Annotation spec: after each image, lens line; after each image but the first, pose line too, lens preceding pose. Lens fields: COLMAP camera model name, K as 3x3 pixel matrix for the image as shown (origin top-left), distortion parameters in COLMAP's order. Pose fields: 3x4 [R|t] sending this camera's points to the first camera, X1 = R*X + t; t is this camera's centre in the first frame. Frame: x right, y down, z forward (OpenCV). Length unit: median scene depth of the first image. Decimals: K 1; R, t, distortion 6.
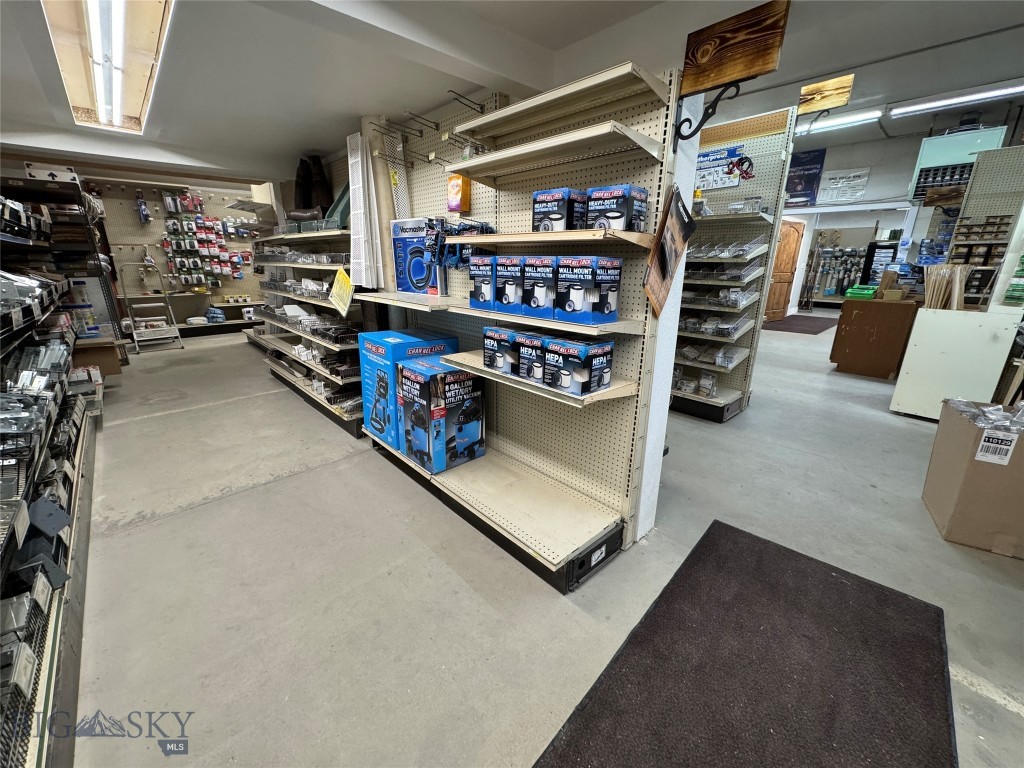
lens RADIAL K [[404.2, 0, 512.1], [0, 404.2, 381.5], [0, 0, 1]] dist [-0.001370, 0.000844]
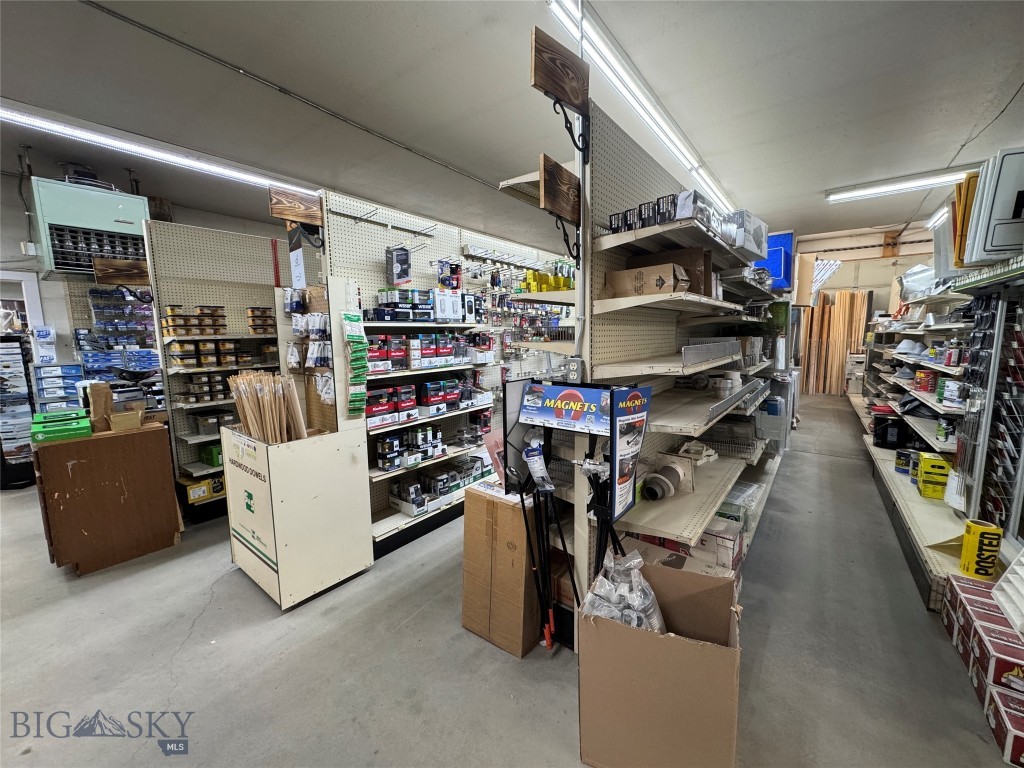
lens RADIAL K [[404.2, 0, 512.0], [0, 404.2, 384.4], [0, 0, 1]] dist [-0.001370, 0.000844]
pose [[-0.149551, -0.128296, 0.980395, 0.299320], [0.307319, 0.936404, 0.169418, -0.209954], [-0.939782, 0.326631, -0.100612, 0.552869]]
